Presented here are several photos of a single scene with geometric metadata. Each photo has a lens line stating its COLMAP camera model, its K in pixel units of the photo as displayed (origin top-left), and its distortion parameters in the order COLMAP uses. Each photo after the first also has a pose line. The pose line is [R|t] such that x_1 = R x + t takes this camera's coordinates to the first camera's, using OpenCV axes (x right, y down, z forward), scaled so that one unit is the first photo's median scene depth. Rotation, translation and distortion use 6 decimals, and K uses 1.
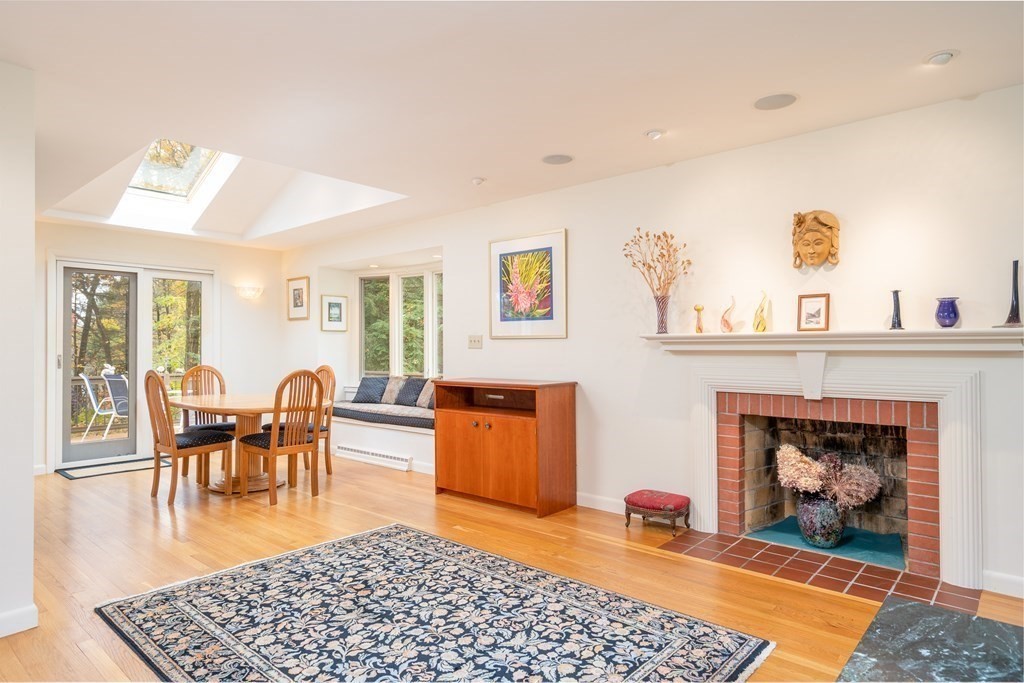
lens RADIAL K [[594.8, 0, 510.2], [0, 594.8, 339.6], [0, 0, 1]] dist [0.006149, 0.000288]
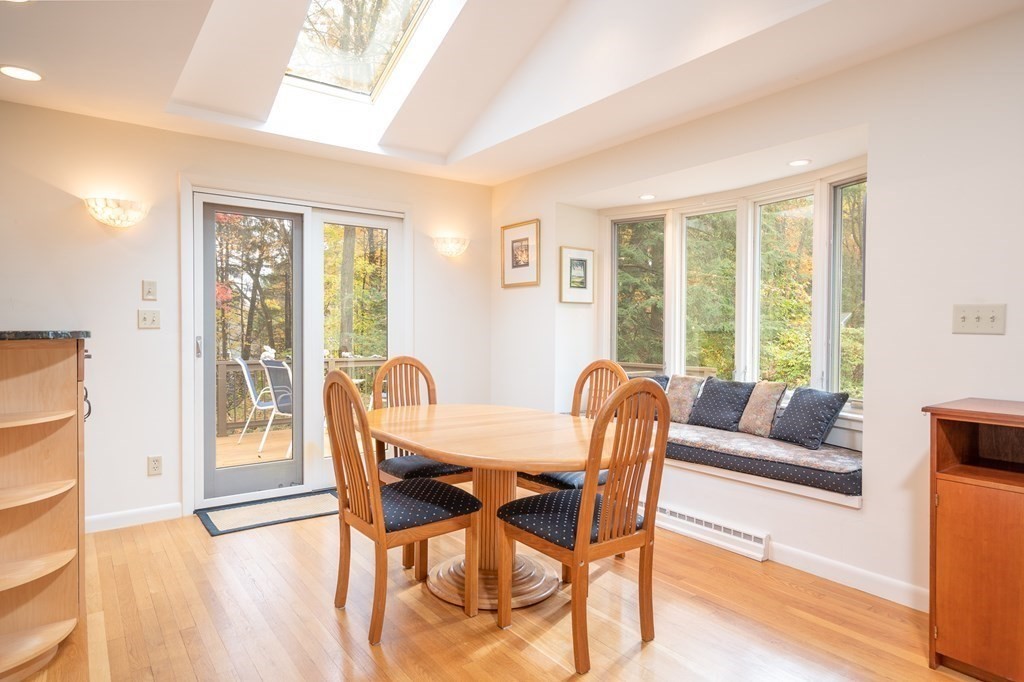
lens RADIAL K [[594.8, 0, 510.2], [0, 594.8, 339.1], [0, 0, 1]] dist [0.006149, 0.000288]
pose [[0.977714, 0.012162, -0.209588, -0.492414], [-0.005687, 0.999489, 0.031467, 0.010391], [0.209864, -0.029574, 0.977283, 0.752210]]
